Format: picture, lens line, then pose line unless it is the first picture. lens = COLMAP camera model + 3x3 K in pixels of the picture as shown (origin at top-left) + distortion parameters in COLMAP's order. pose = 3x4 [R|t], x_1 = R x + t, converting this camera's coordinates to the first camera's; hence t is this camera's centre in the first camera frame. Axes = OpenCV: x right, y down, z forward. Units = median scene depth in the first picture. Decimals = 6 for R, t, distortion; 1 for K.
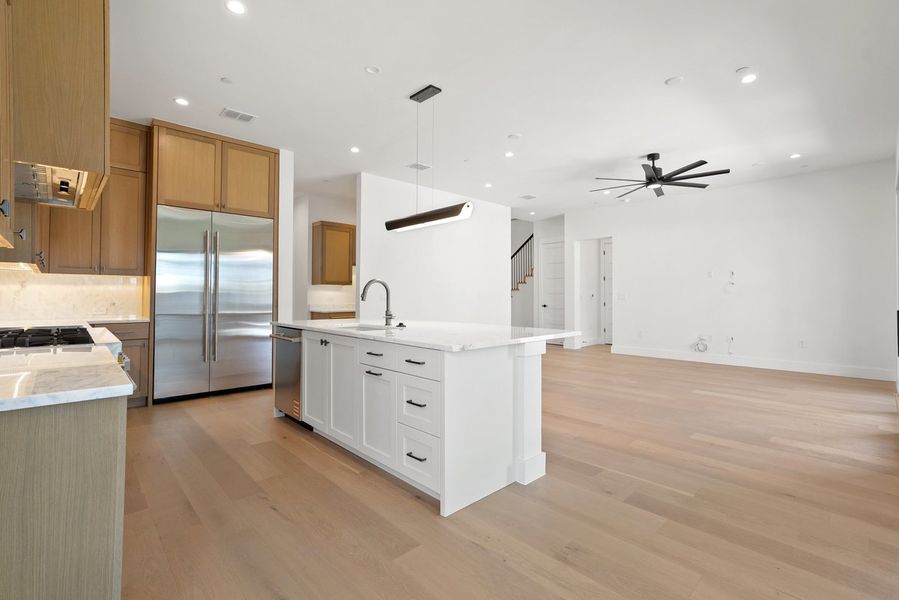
lens RADIAL K [[405.0, 0, 450.4], [0, 405.0, 290.9], [0, 0, 1]] dist [-0.012438, 0.002336]
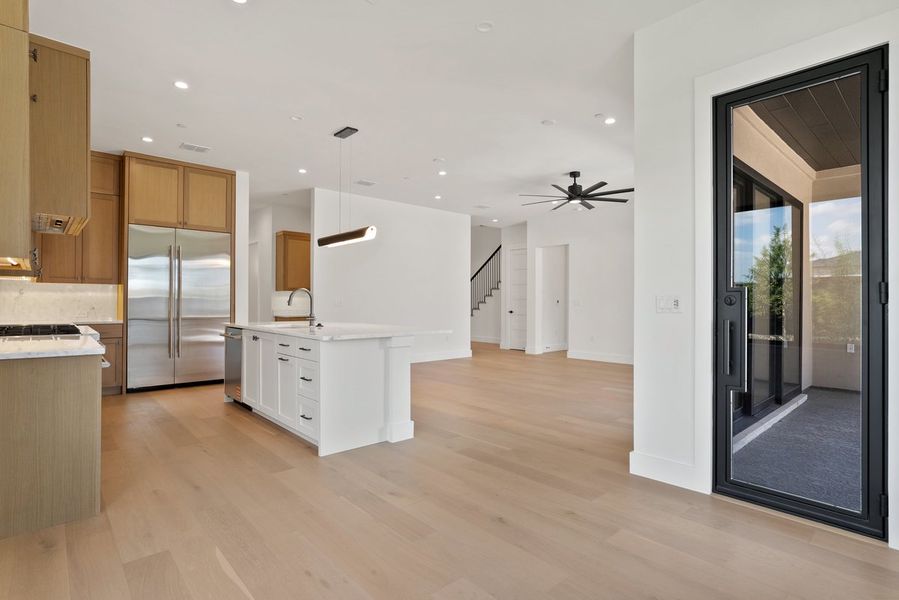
lens RADIAL K [[454.4, 0, 448.6], [0, 454.4, 302.9], [0, 0, 1]] dist [-0.018407, 0.001392]
pose [[0.999637, 0.002058, -0.026860, 0.253028], [-0.001660, 0.999889, 0.014838, -0.004249], [0.026888, -0.014788, 0.999529, -0.306484]]
